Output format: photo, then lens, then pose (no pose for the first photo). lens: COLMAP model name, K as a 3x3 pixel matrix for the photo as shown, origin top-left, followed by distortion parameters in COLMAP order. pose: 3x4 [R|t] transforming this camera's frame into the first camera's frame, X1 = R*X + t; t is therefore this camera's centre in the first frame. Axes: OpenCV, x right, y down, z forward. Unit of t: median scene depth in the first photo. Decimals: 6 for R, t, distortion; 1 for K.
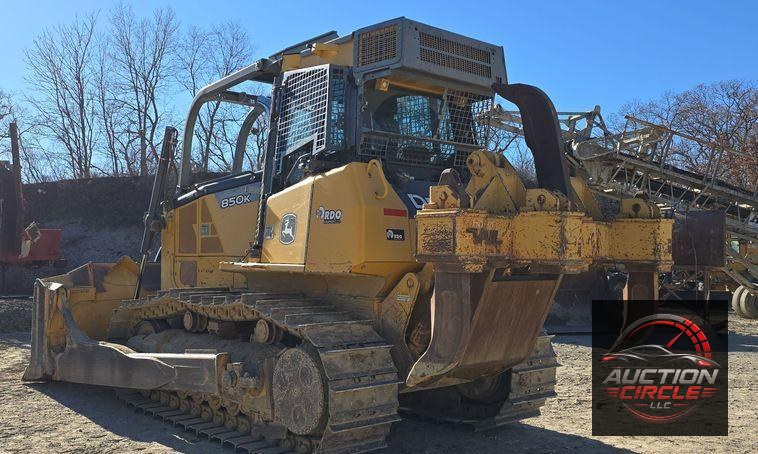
lens RADIAL K [[743.8, 0, 343.1], [0, 743.8, 243.7], [0, 0, 1]] dist [0.126320, 0.001065]
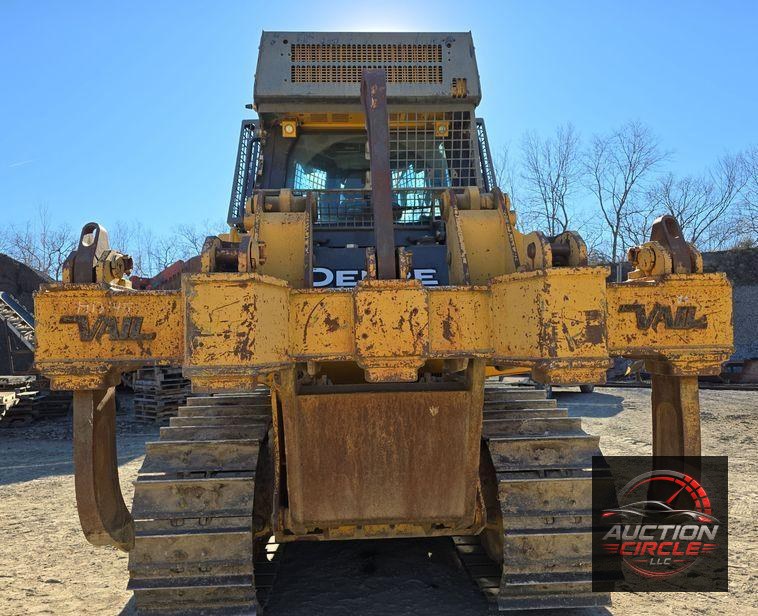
lens RADIAL K [[605.5, 0, 363.7], [0, 605.5, 320.3], [0, 0, 1]] dist [0.048590, -0.002339]
pose [[0.786760, -0.048158, -0.615377, 0.544905], [0.036389, 0.998837, -0.031643, 0.005836], [0.616185, 0.002502, 0.787597, 0.622363]]
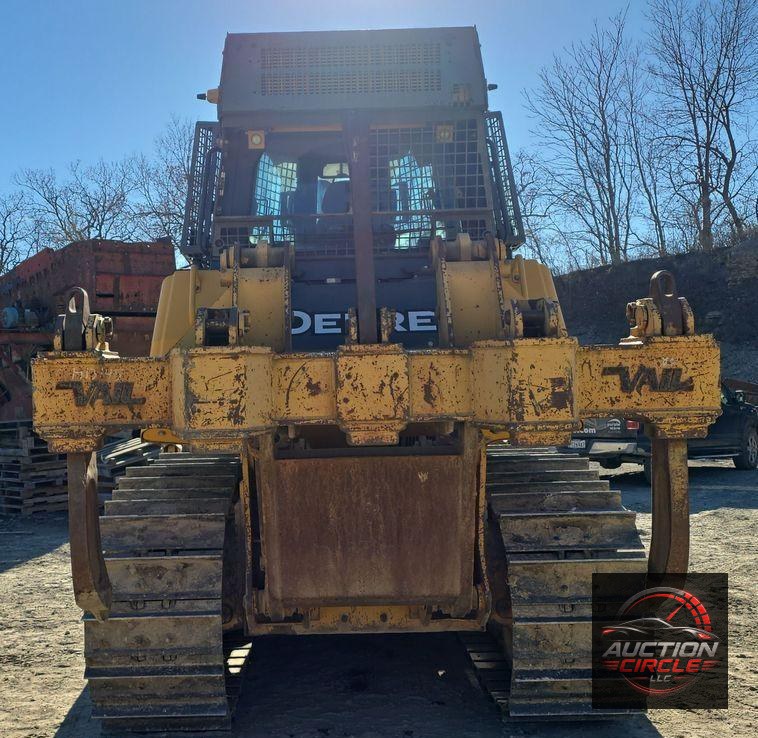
lens RADIAL K [[1142.7, 0, 290.3], [0, 1142.7, 368.9], [0, 0, 1]] dist [0.135251, -0.115524]
pose [[0.749216, -0.034140, -0.661445, 0.790454], [0.041283, 0.999136, -0.004810, -0.015999], [0.661038, -0.023703, 0.749978, 0.324122]]
